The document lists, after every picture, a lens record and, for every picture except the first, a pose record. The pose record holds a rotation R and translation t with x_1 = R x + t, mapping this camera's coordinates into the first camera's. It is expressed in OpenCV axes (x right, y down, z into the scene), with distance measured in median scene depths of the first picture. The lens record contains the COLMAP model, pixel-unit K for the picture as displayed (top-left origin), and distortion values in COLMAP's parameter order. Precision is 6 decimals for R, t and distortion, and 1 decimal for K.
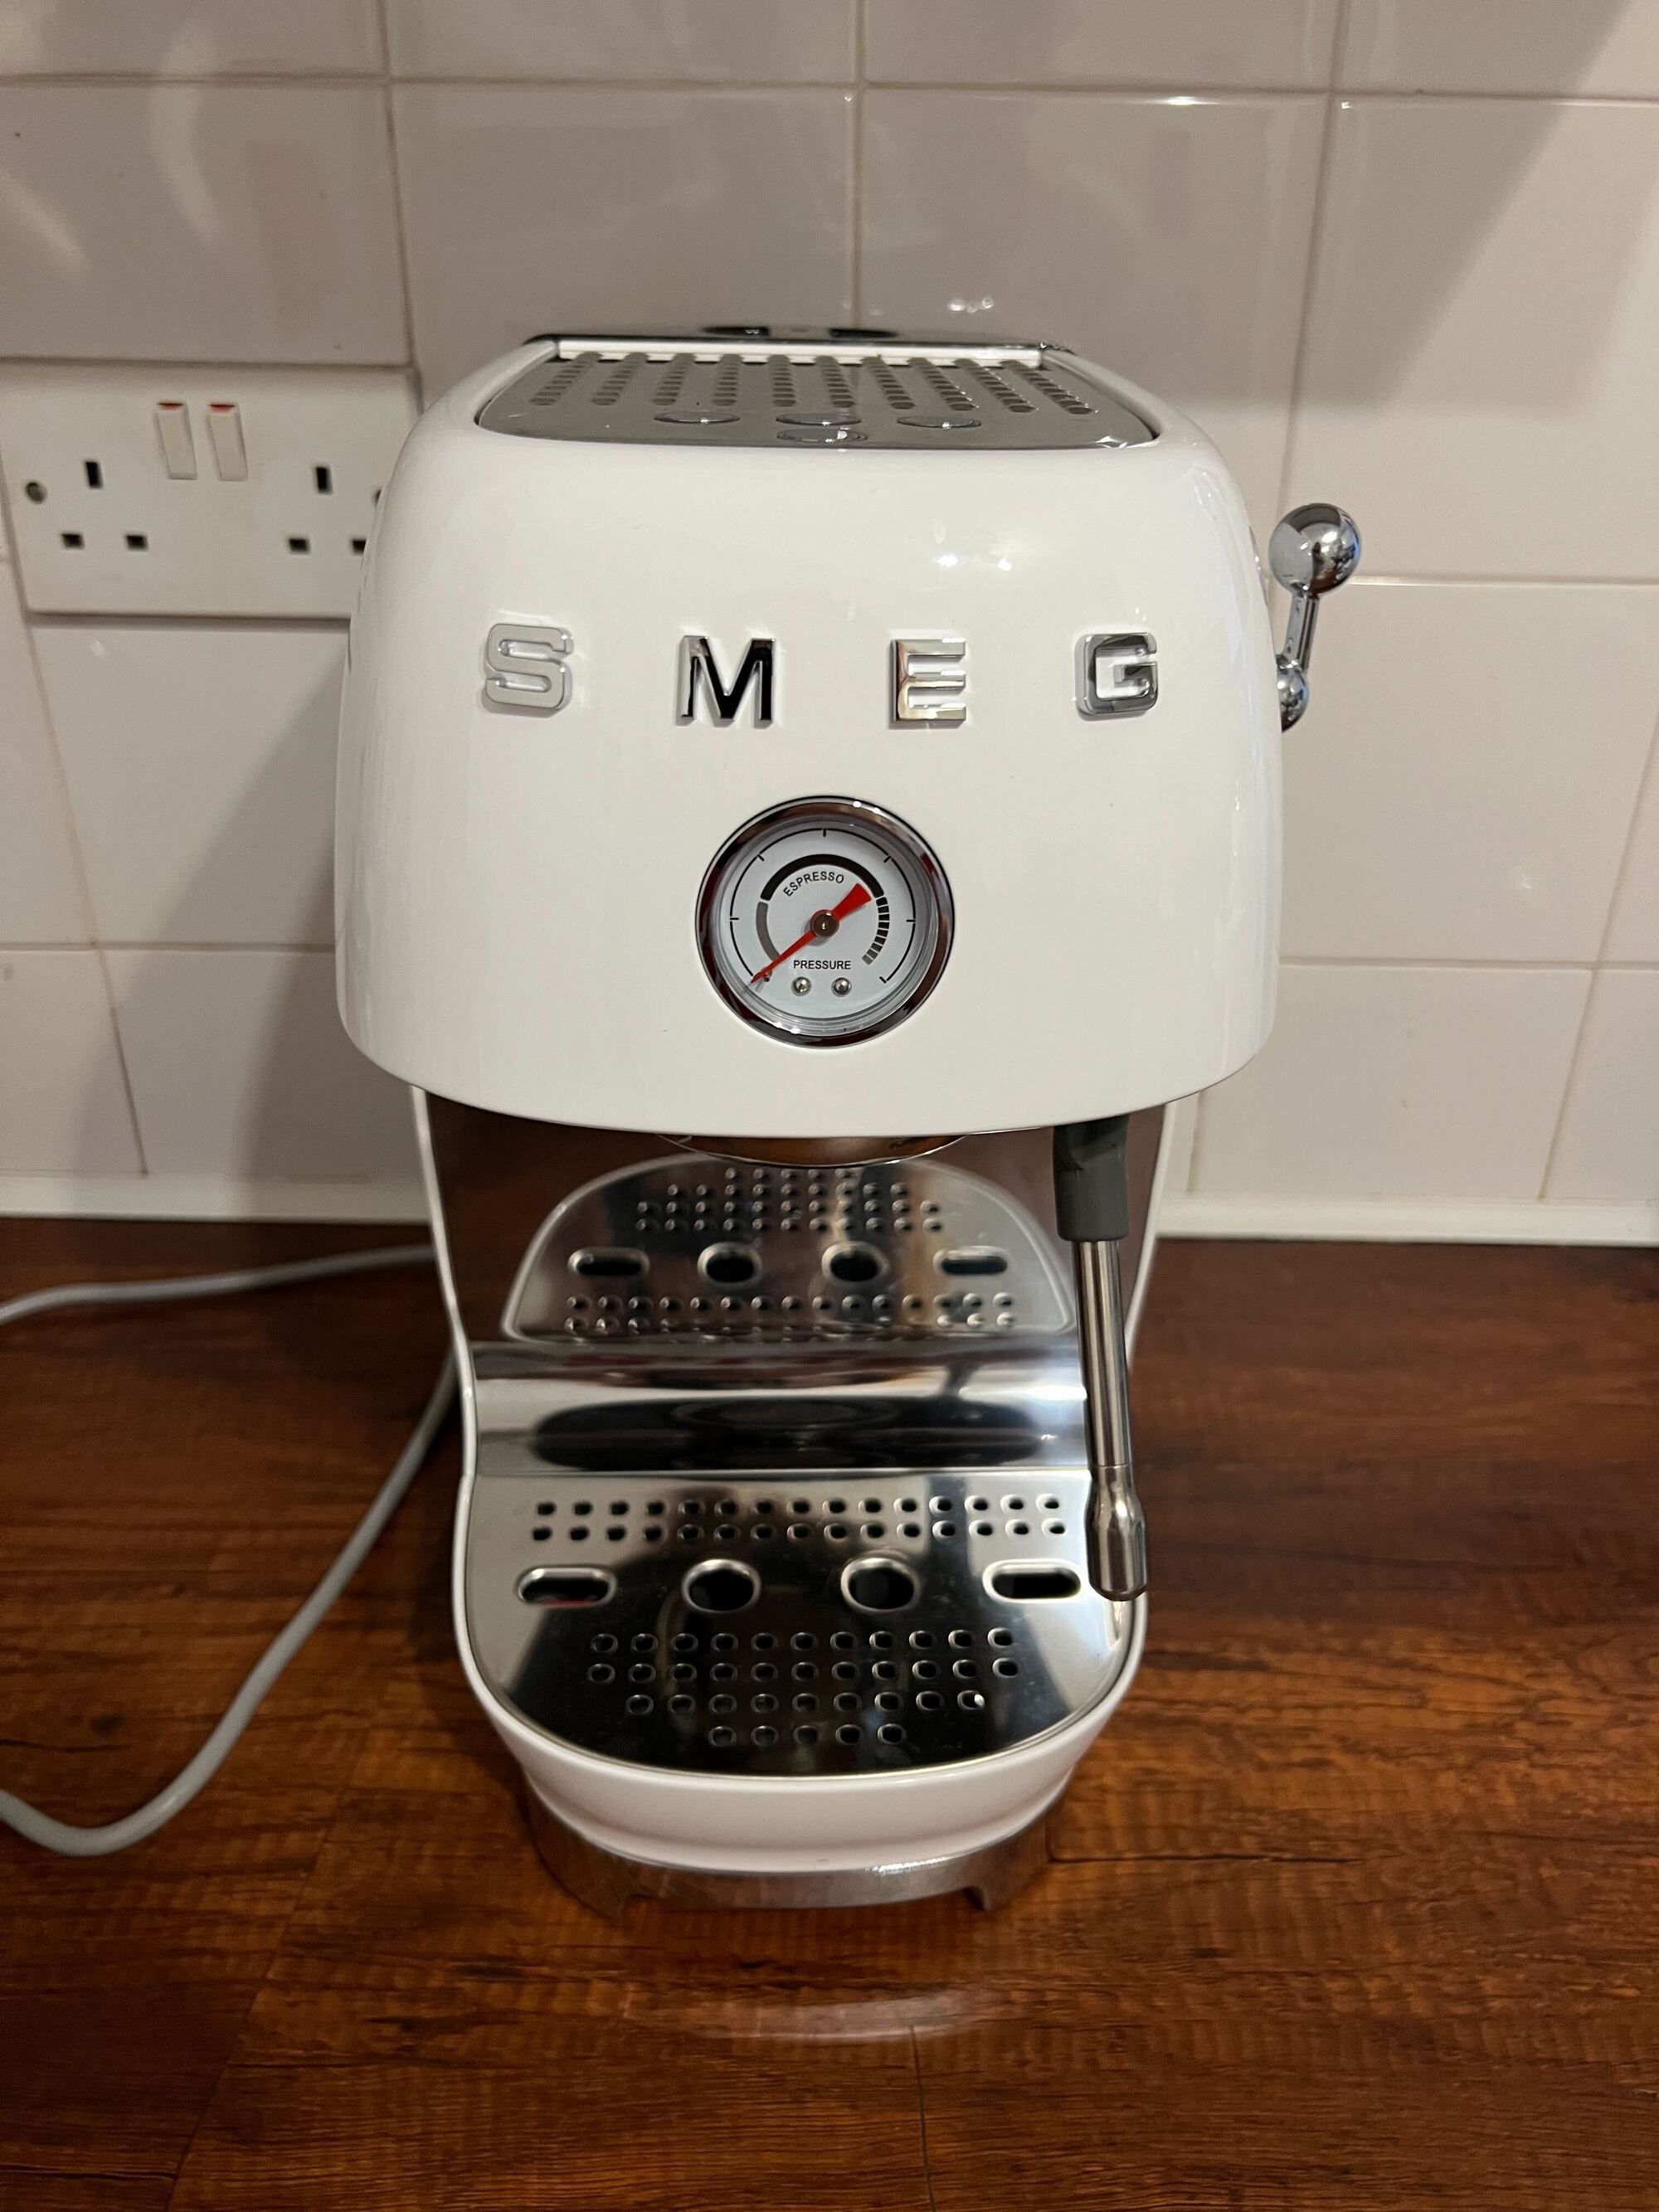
lens RADIAL K [[1706.6, 0, 836.4], [0, 1706.6, 1080.2], [0, 0, 1]] dist [0.005394, -0.001063]
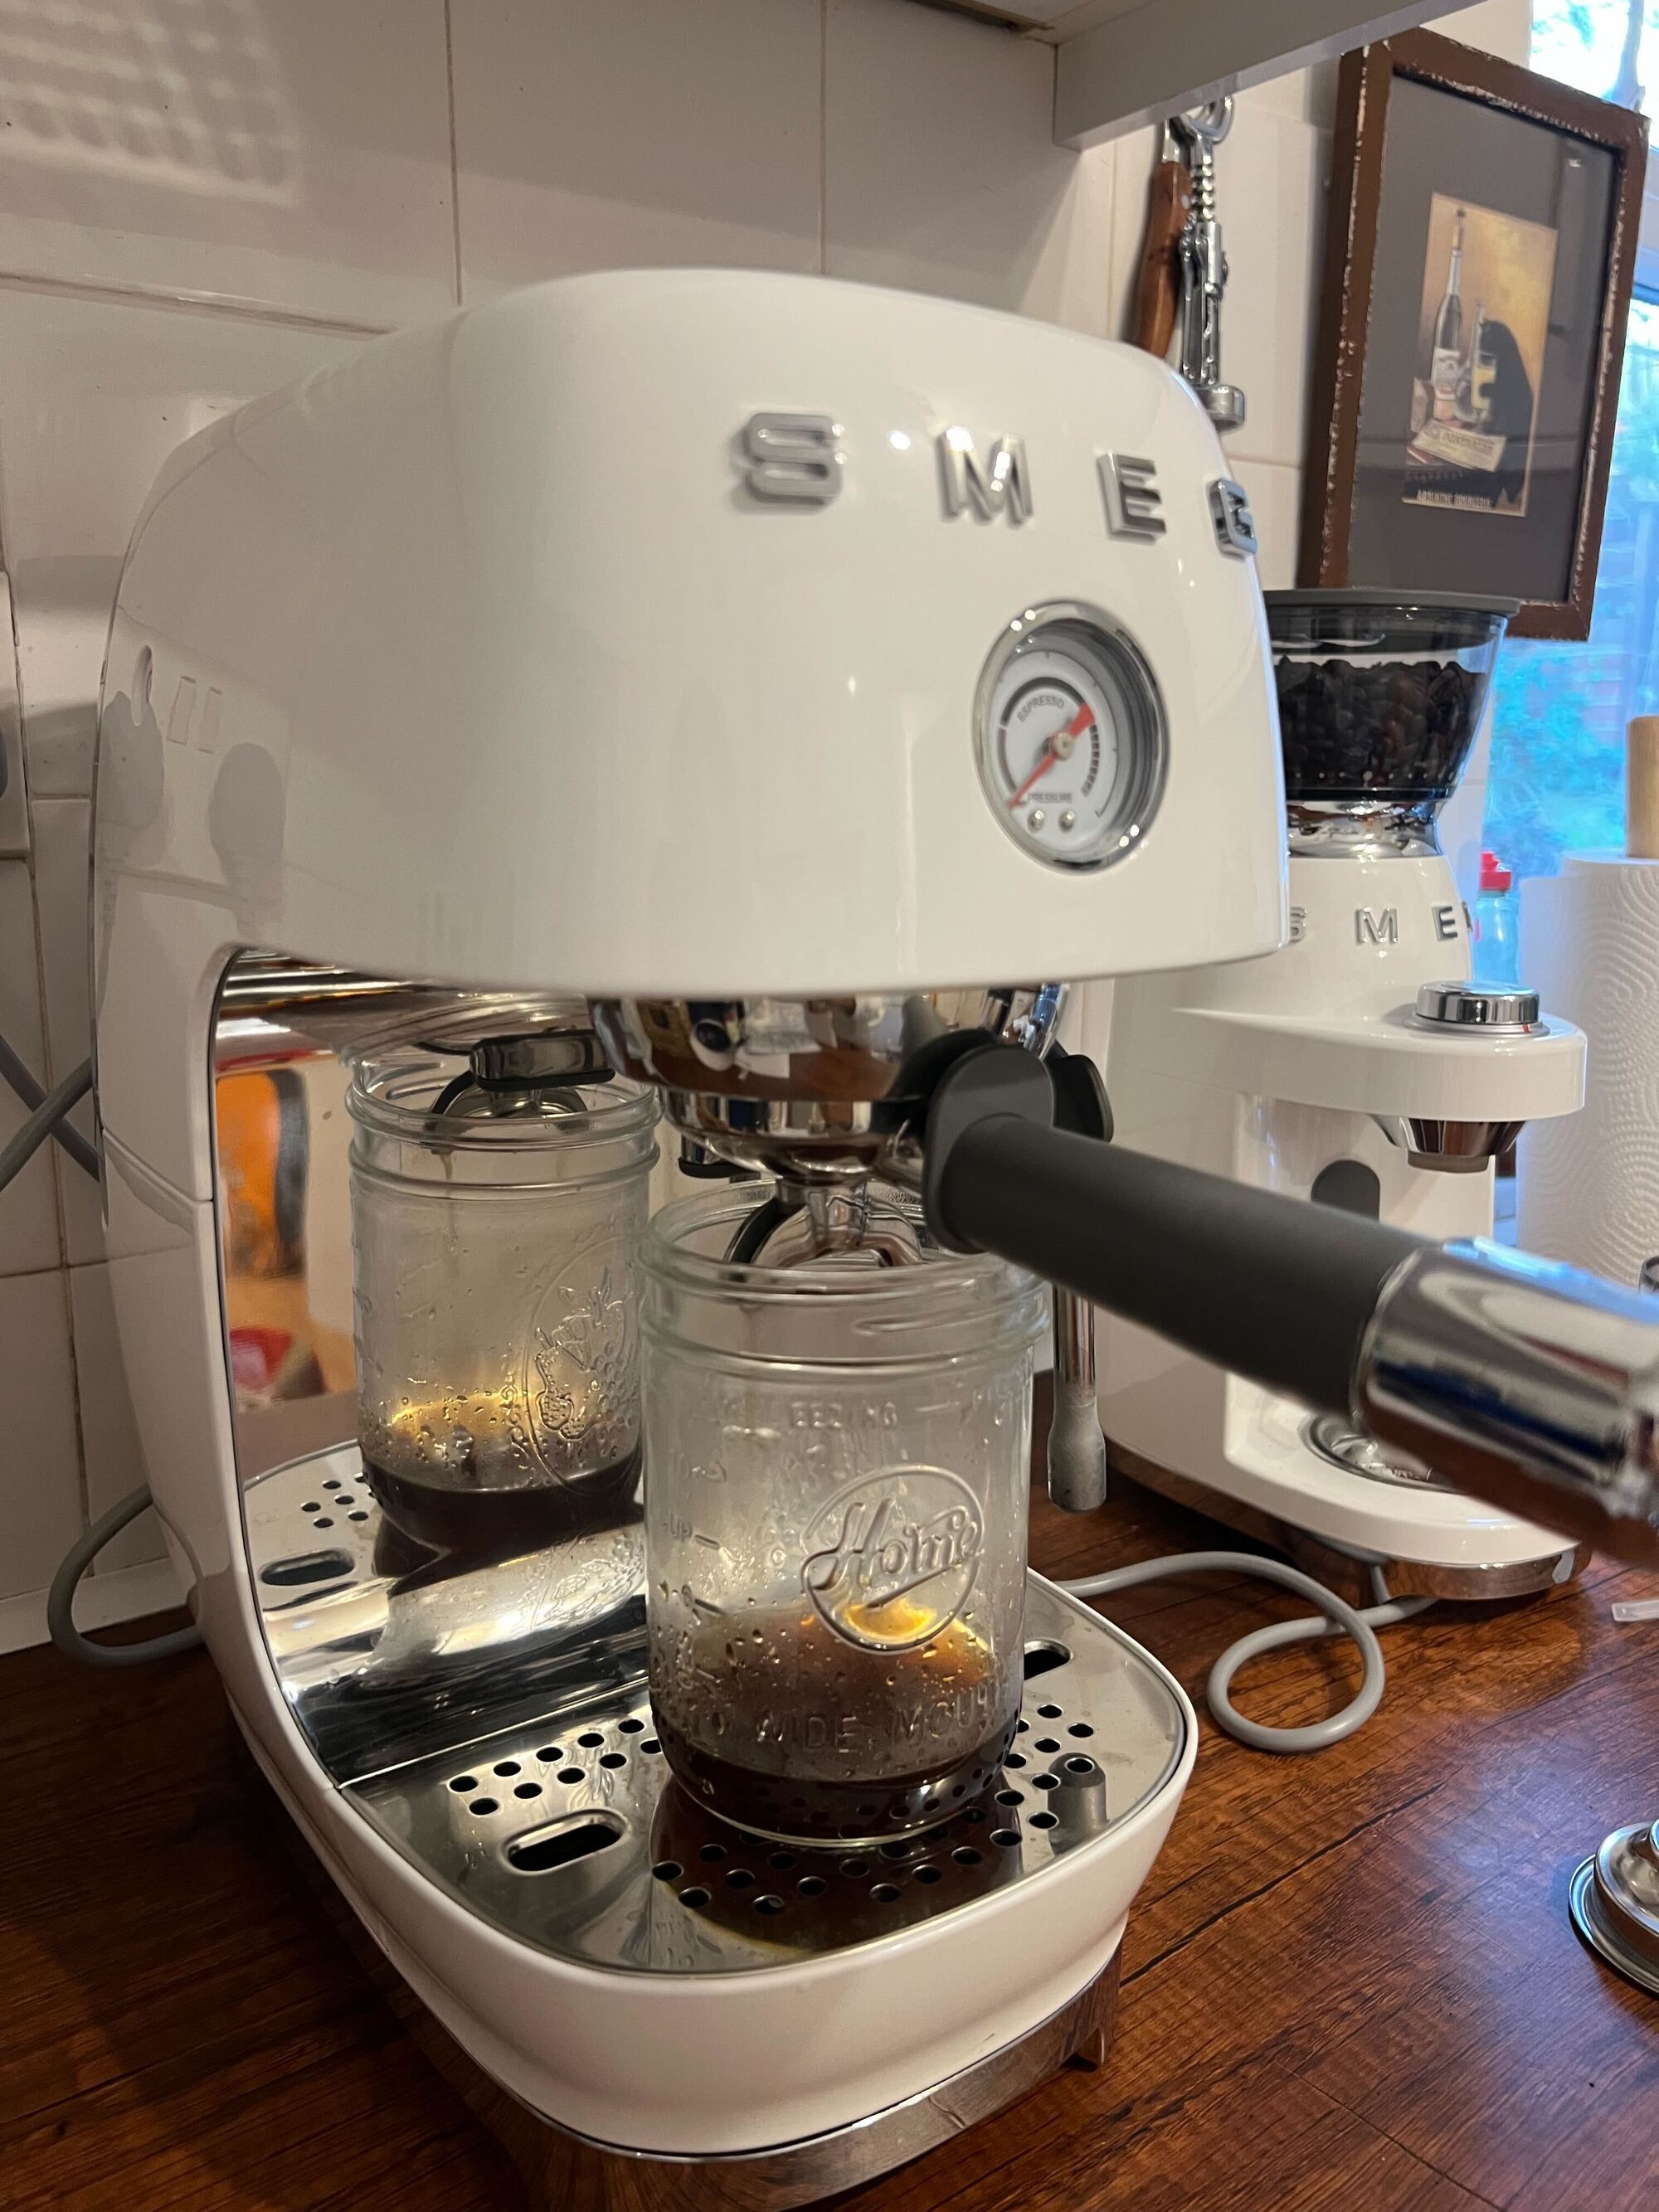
lens RADIAL K [[1670.4, 0, 831.7], [0, 1670.4, 1093.5], [0, 0, 1]] dist [0.045486, -0.061386]
pose [[0.811576, -0.123540, 0.571037, -0.588036], [0.278852, 0.940785, -0.192781, 0.161405], [-0.513407, 0.315691, 0.797968, 0.243871]]
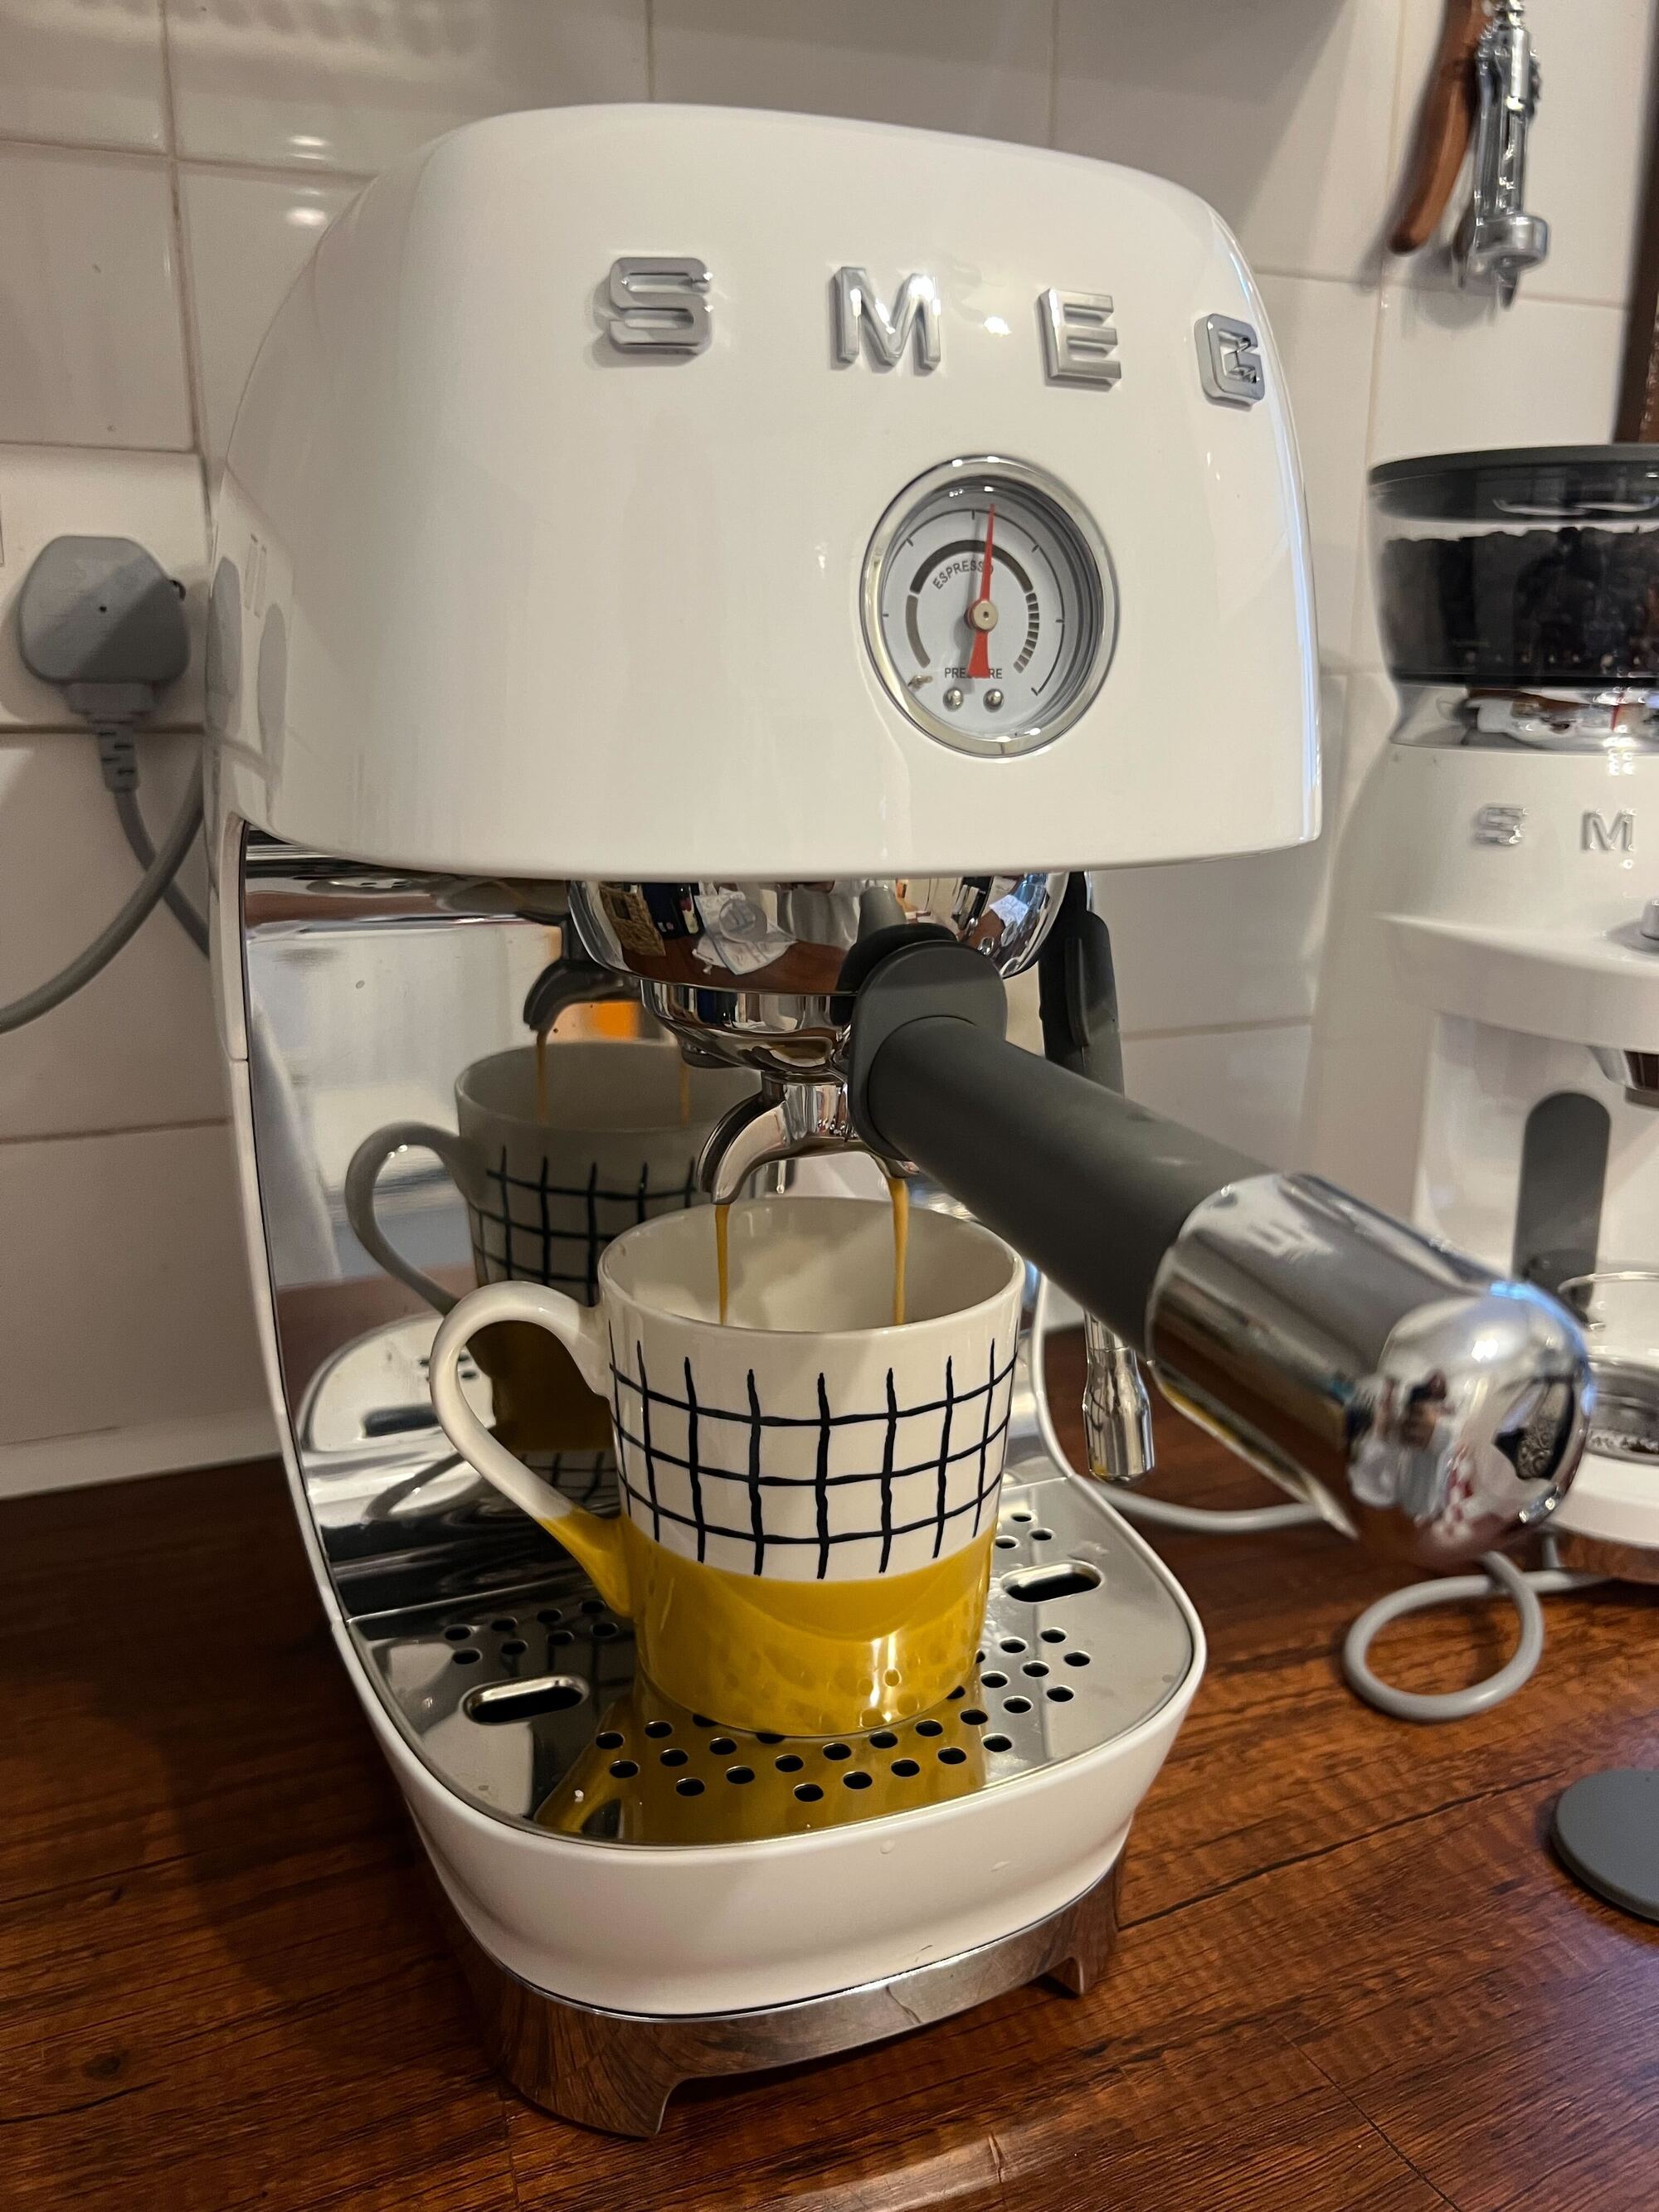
lens RADIAL K [[1685.8, 0, 846.4], [0, 1685.8, 1091.3], [0, 0, 1]] dist [0.048479, -0.065873]
pose [[0.919019, -0.105787, 0.379753, -0.426769], [0.187210, 0.964882, -0.184271, 0.199785], [-0.346923, 0.240442, 0.906549, 0.183576]]
